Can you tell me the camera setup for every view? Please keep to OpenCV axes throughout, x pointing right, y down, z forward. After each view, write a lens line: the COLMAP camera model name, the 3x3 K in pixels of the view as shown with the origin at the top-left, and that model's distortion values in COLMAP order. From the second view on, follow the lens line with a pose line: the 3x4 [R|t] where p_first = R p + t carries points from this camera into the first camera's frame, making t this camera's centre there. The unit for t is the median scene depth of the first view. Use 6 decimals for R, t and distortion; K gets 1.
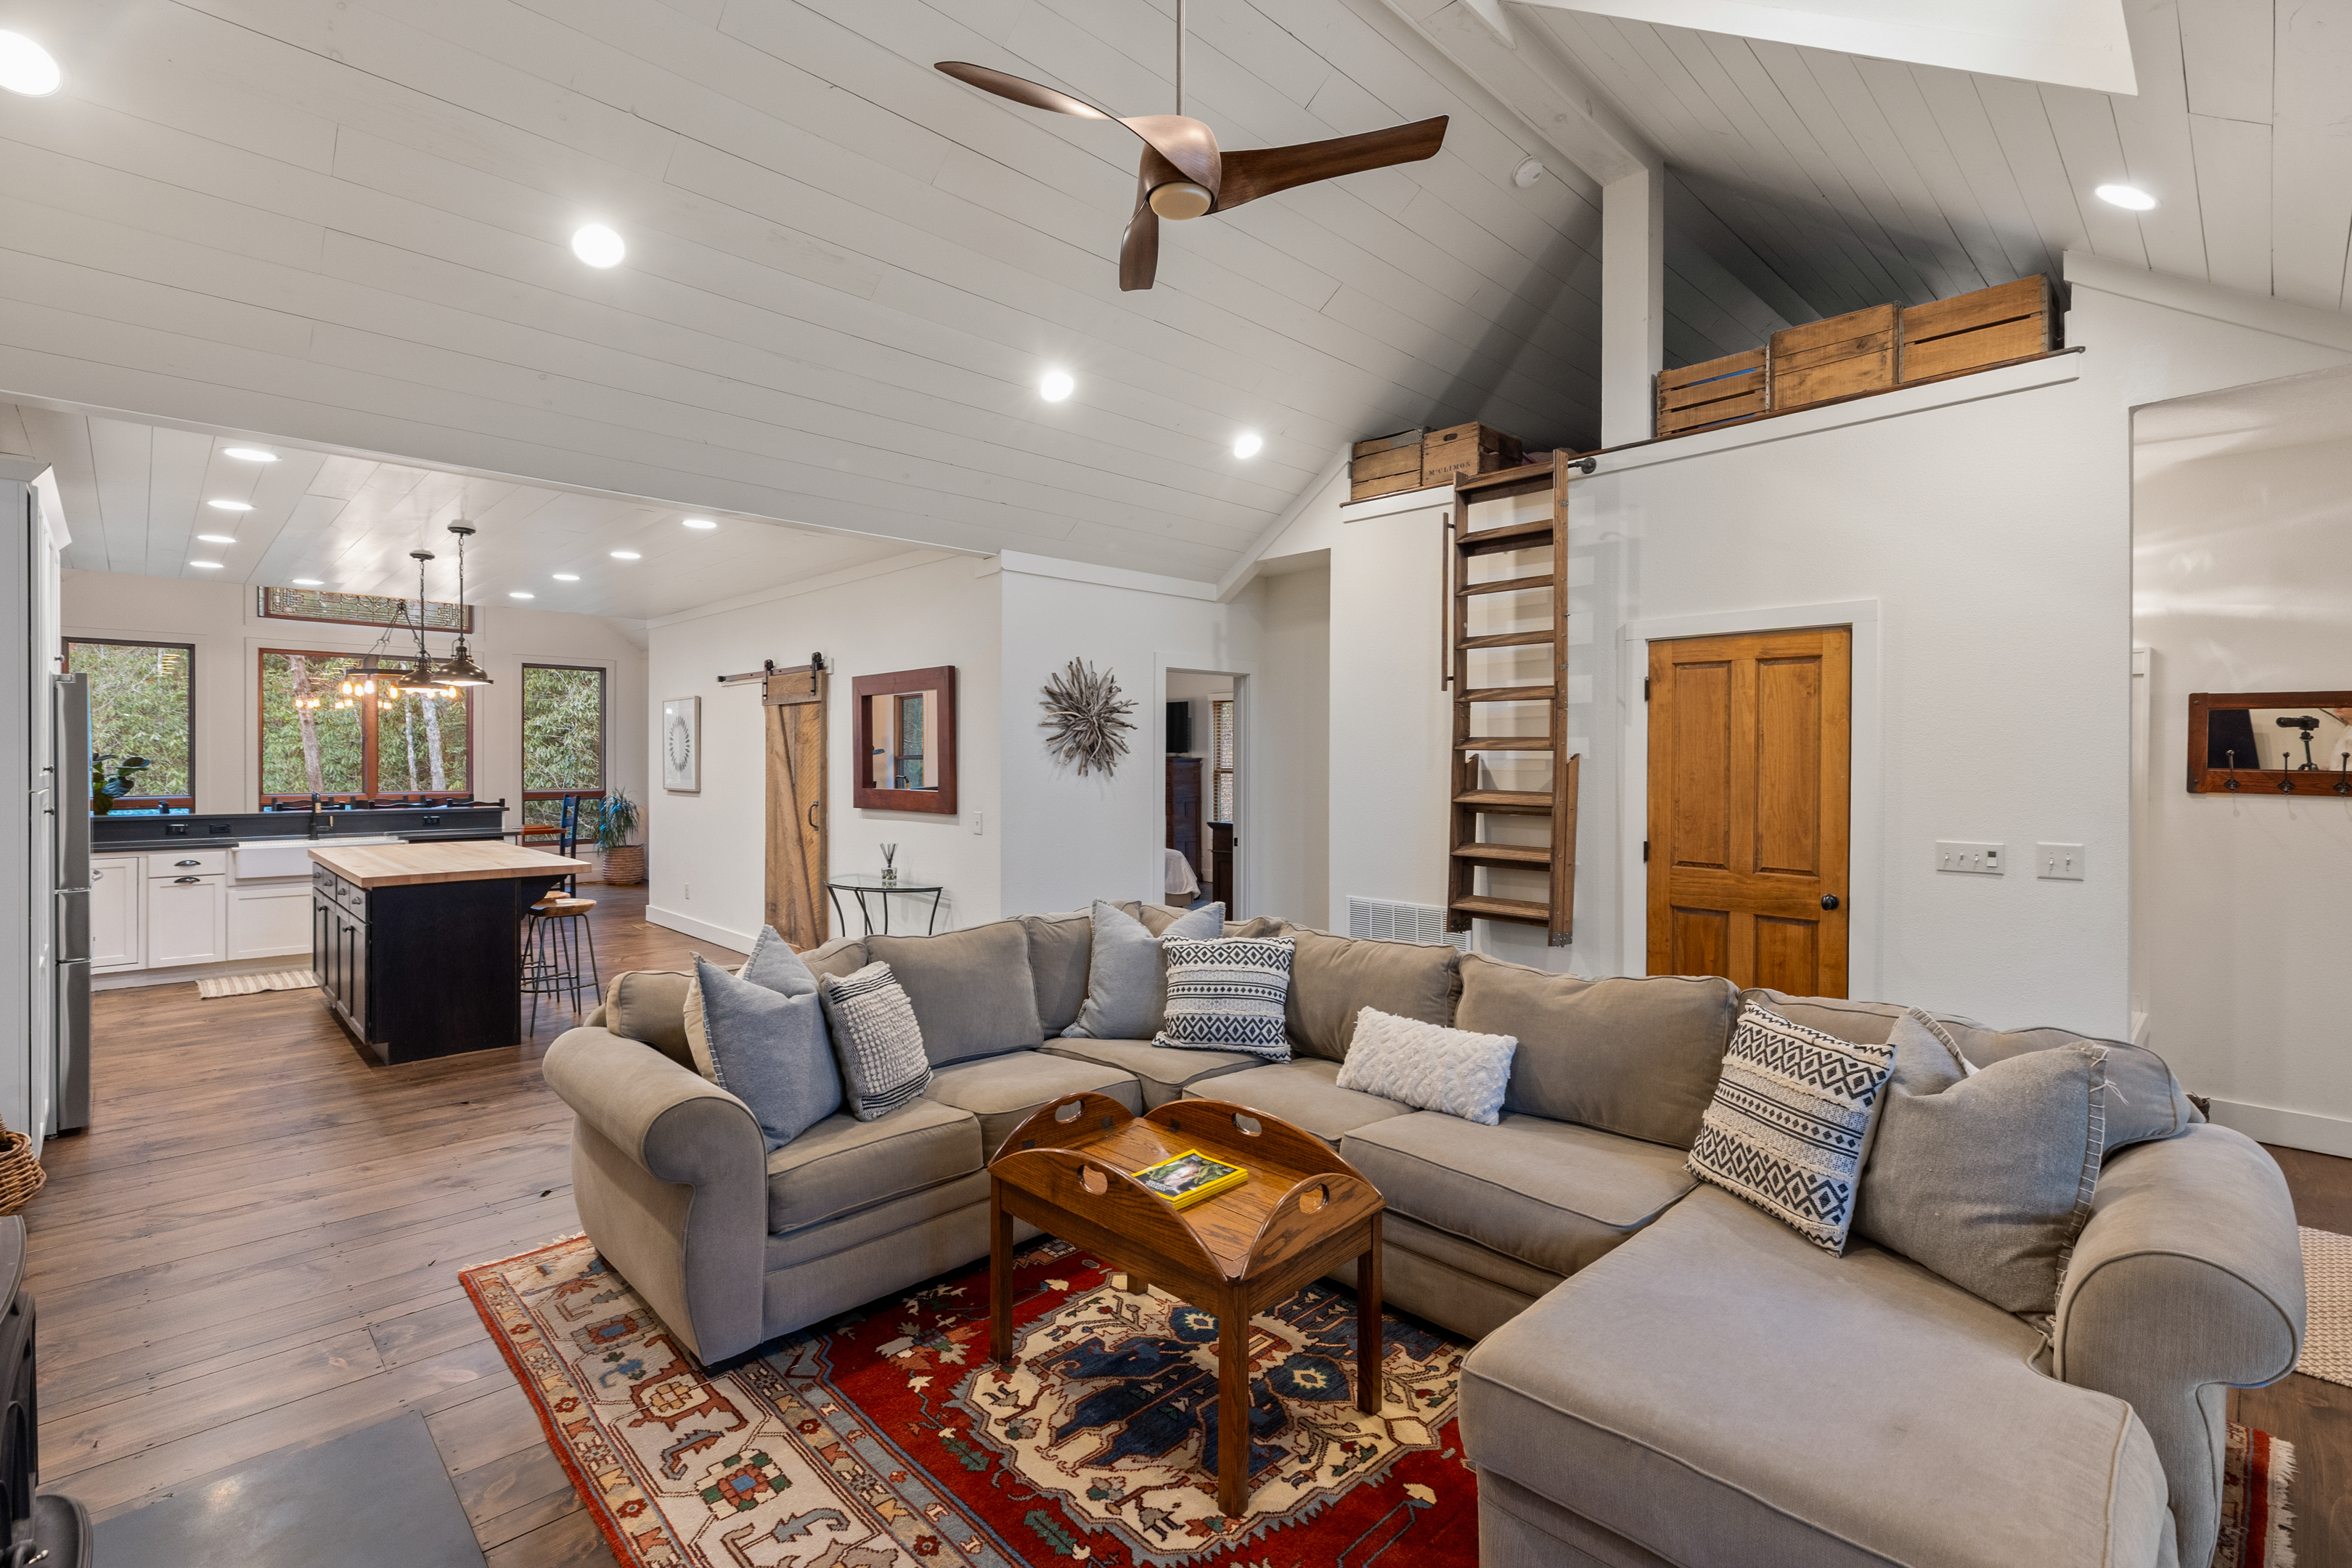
lens RADIAL K [[1062.3, 0, 1185.7], [0, 1062.3, 768.5], [0, 0, 1]] dist [0.006229, -0.000153]
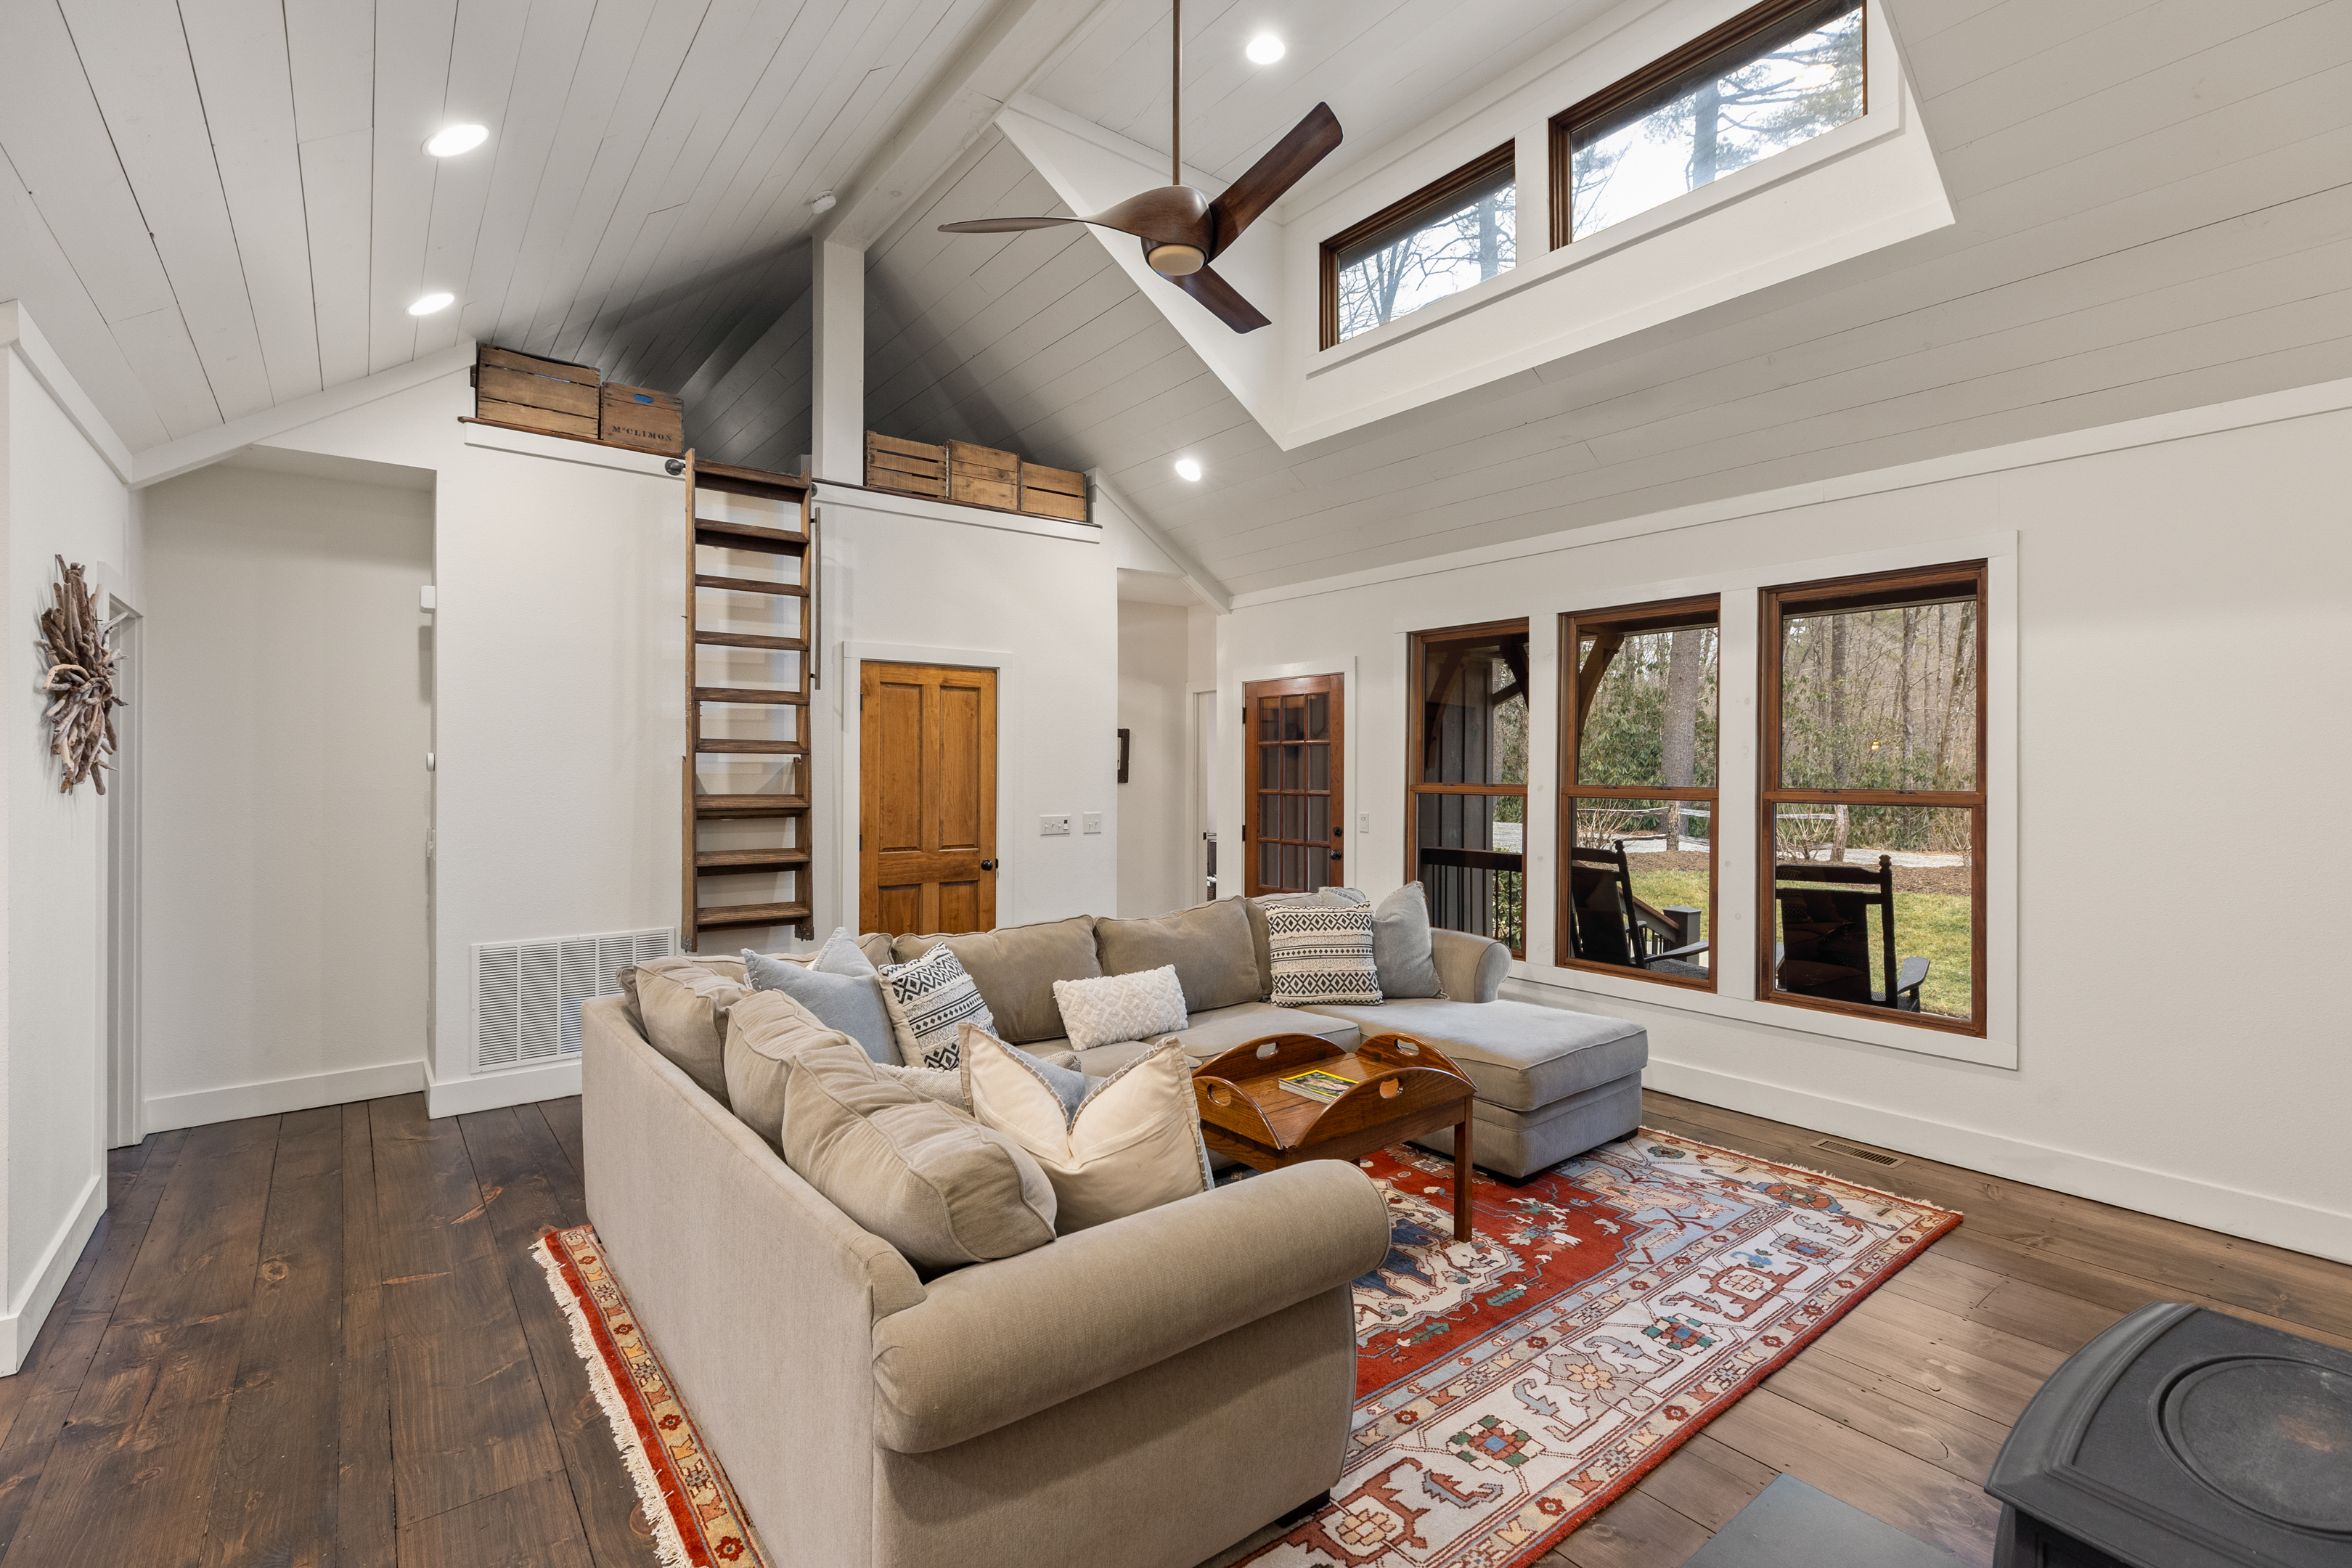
lens RADIAL K [[1062.3, 0, 1171.2], [0, 1062.3, 764.6], [0, 0, 1]] dist [0.006229, -0.000153]
pose [[0.118844, 0.000238, 0.992913, -0.585970], [0.007780, 0.999969, -0.001171, -0.002020], [-0.992882, 0.007864, 0.118839, 0.463123]]
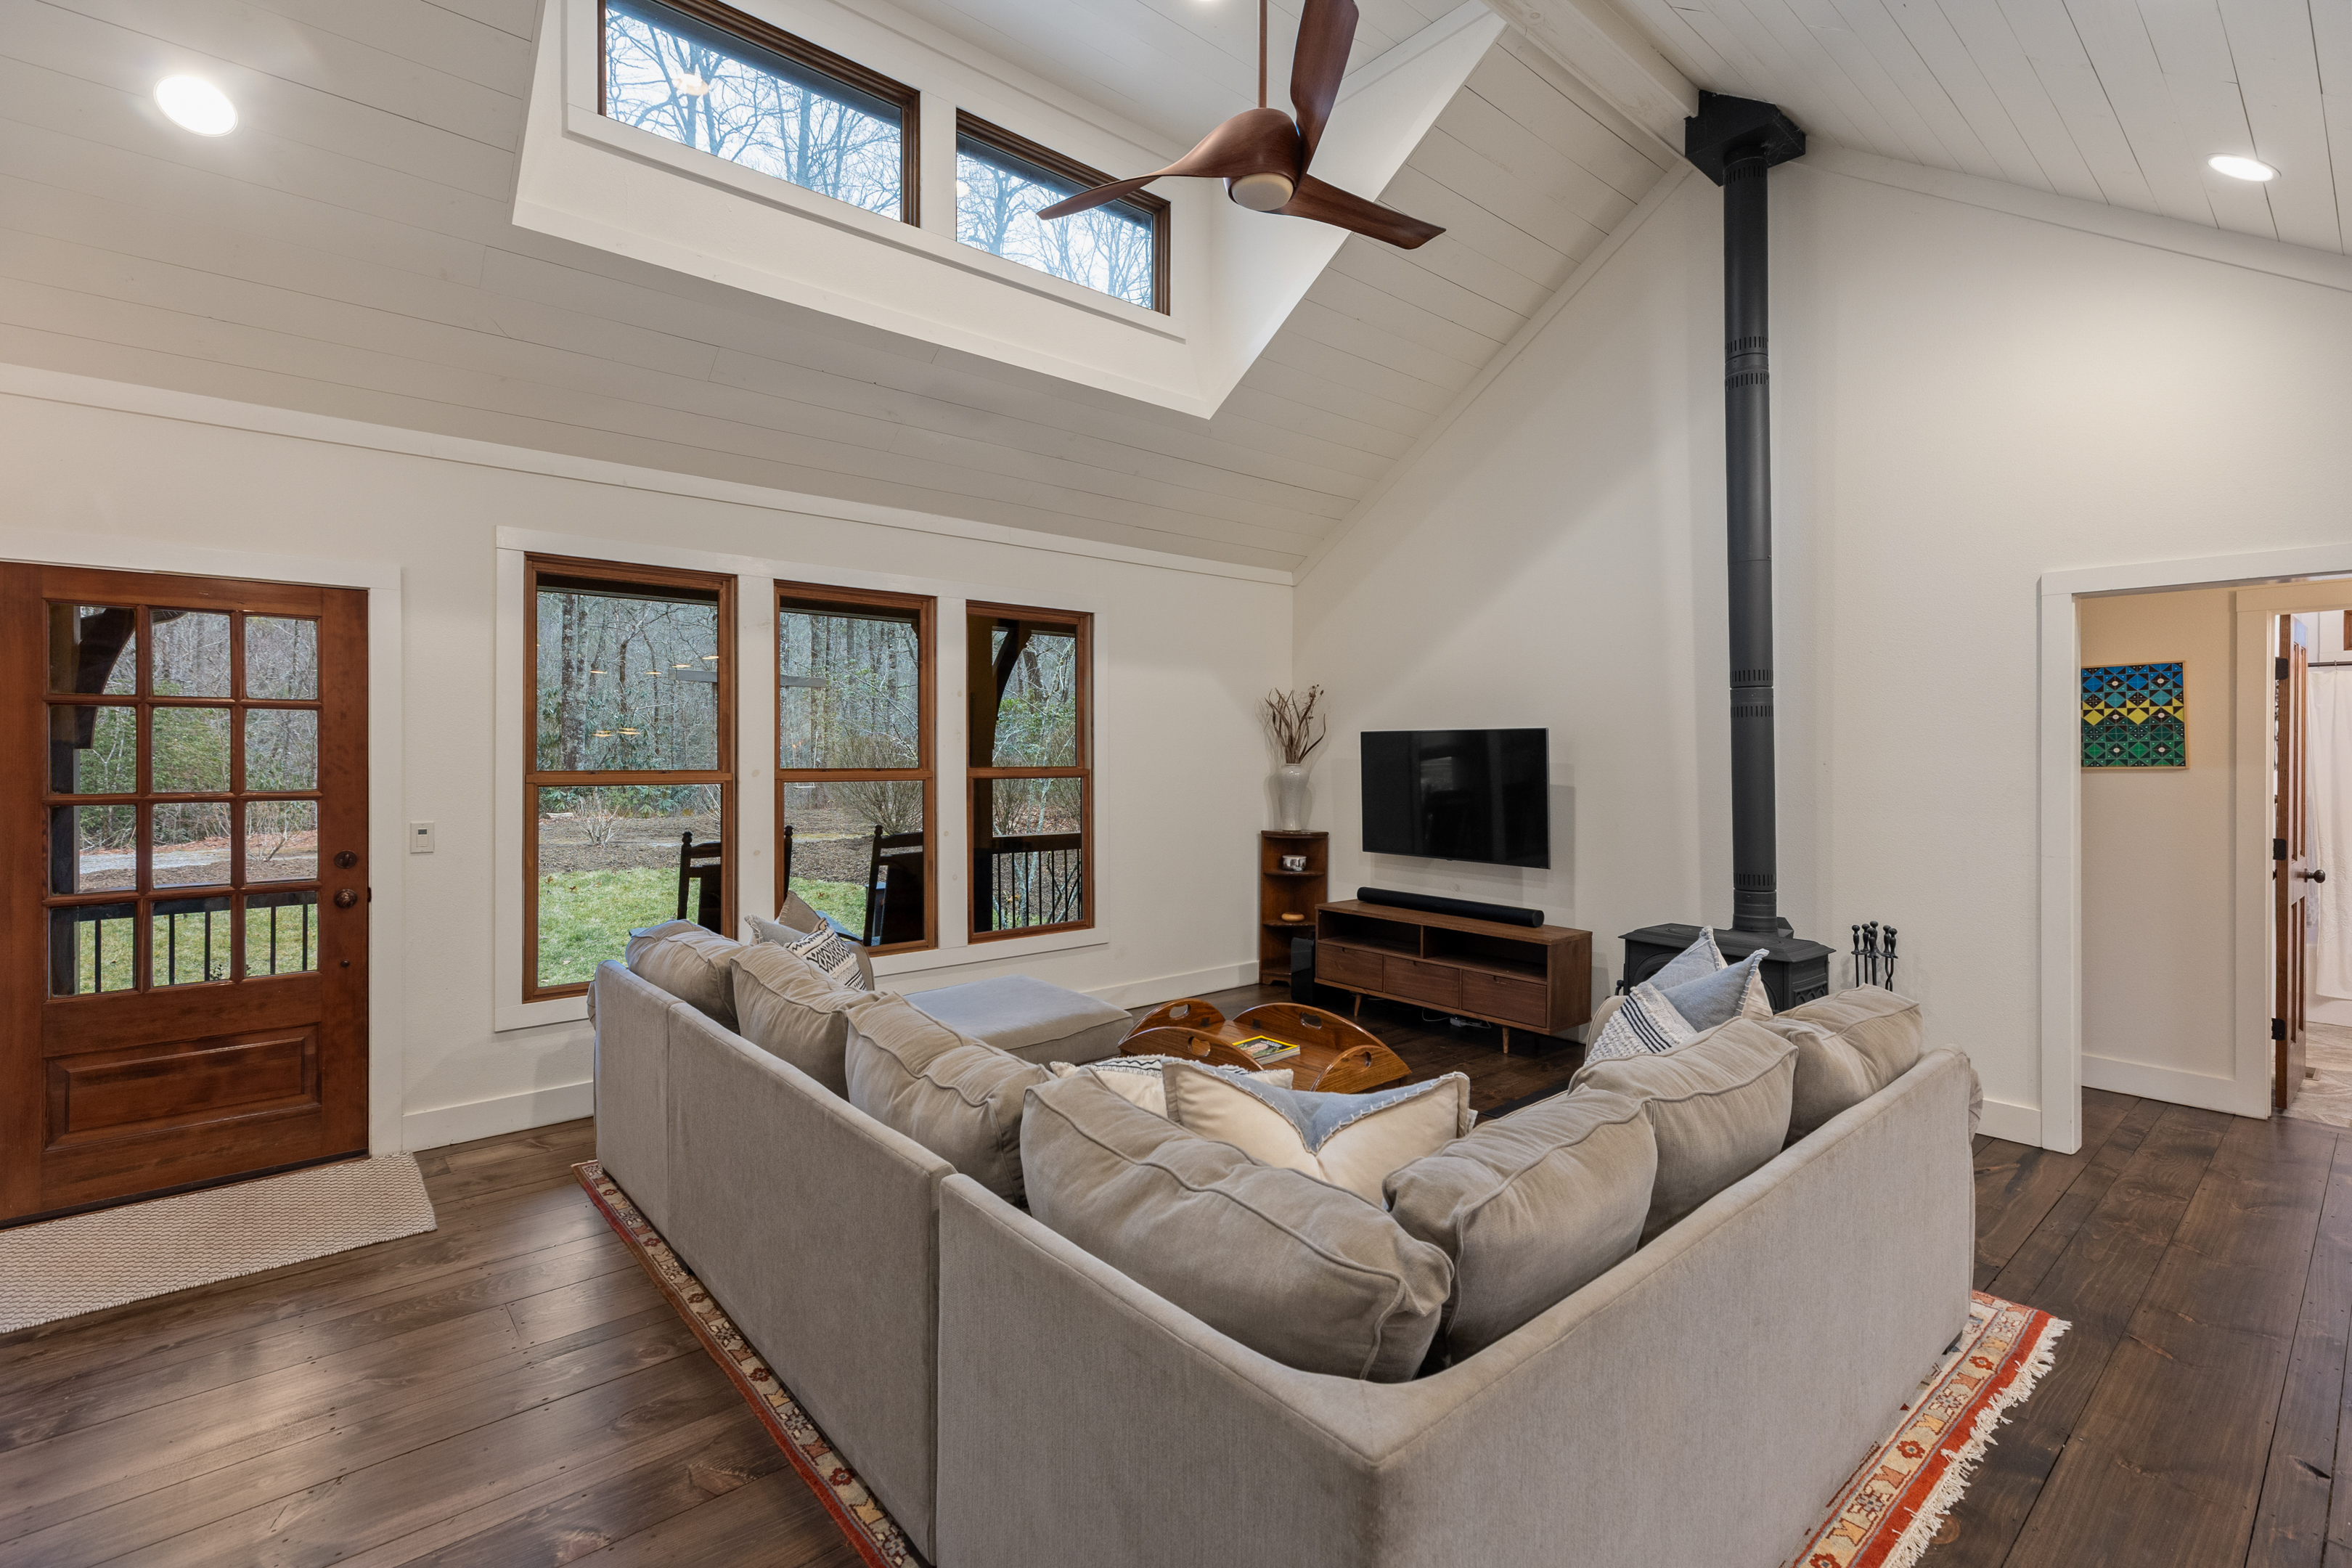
lens RADIAL K [[1062.3, 0, 1175.8], [0, 1062.3, 758.0], [0, 0, 1]] dist [0.006229, -0.000153]
pose [[-0.997240, -0.005455, 0.074050, 0.001441], [-0.004433, 0.999893, 0.013968, -0.004800], [-0.074118, 0.013602, -0.997157, 1.057065]]
